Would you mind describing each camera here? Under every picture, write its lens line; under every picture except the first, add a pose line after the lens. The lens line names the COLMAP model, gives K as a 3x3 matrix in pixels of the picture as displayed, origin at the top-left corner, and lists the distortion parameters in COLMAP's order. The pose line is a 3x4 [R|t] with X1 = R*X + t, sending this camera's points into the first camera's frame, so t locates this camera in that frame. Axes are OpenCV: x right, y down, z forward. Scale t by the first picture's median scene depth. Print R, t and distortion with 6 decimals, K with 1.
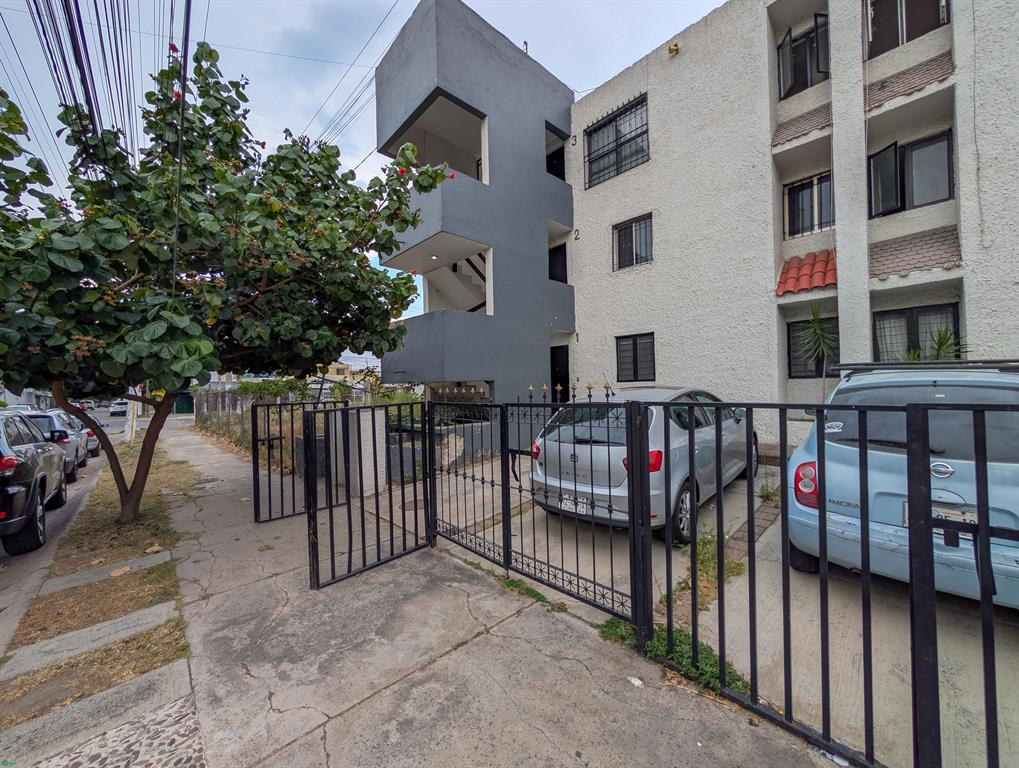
lens RADIAL K [[386.3, 0, 508.3], [0, 386.3, 385.6], [0, 0, 1]] dist [0.000355, 0.000140]
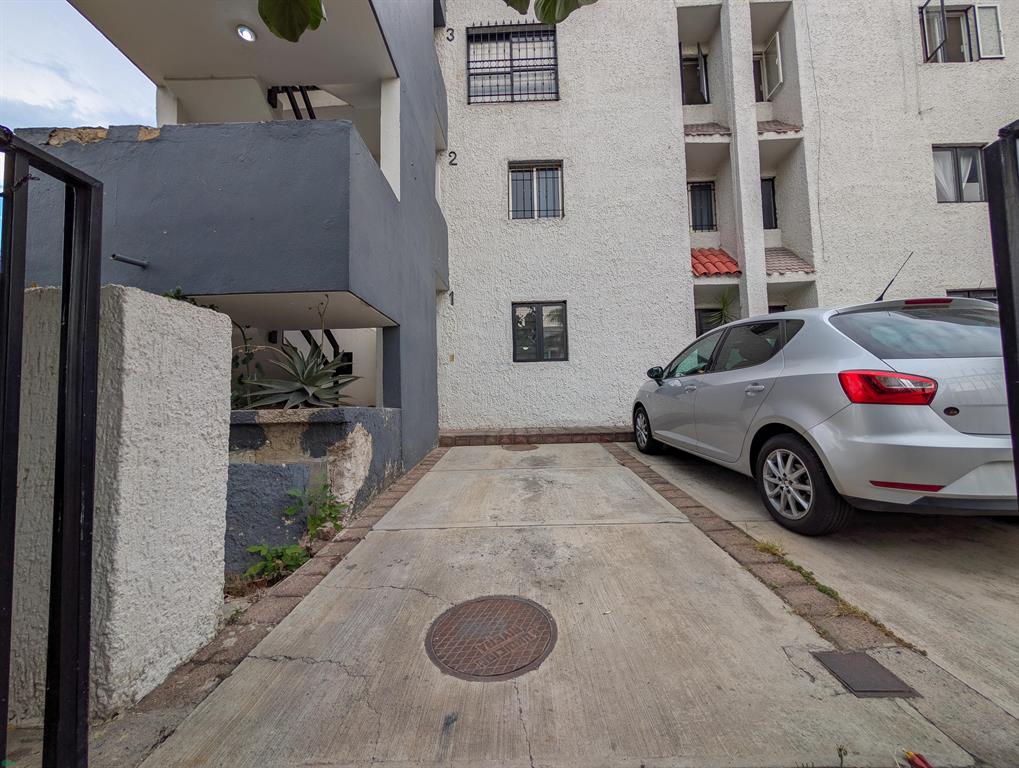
lens RADIAL K [[386.3, 0, 509.5], [0, 386.3, 382.1], [0, 0, 1]] dist [0.000355, 0.000140]
pose [[0.705375, 0.053713, 0.706797, -0.272295], [0.002856, 0.996901, -0.078610, 0.095529], [-0.708829, 0.057468, 0.703035, 0.509490]]
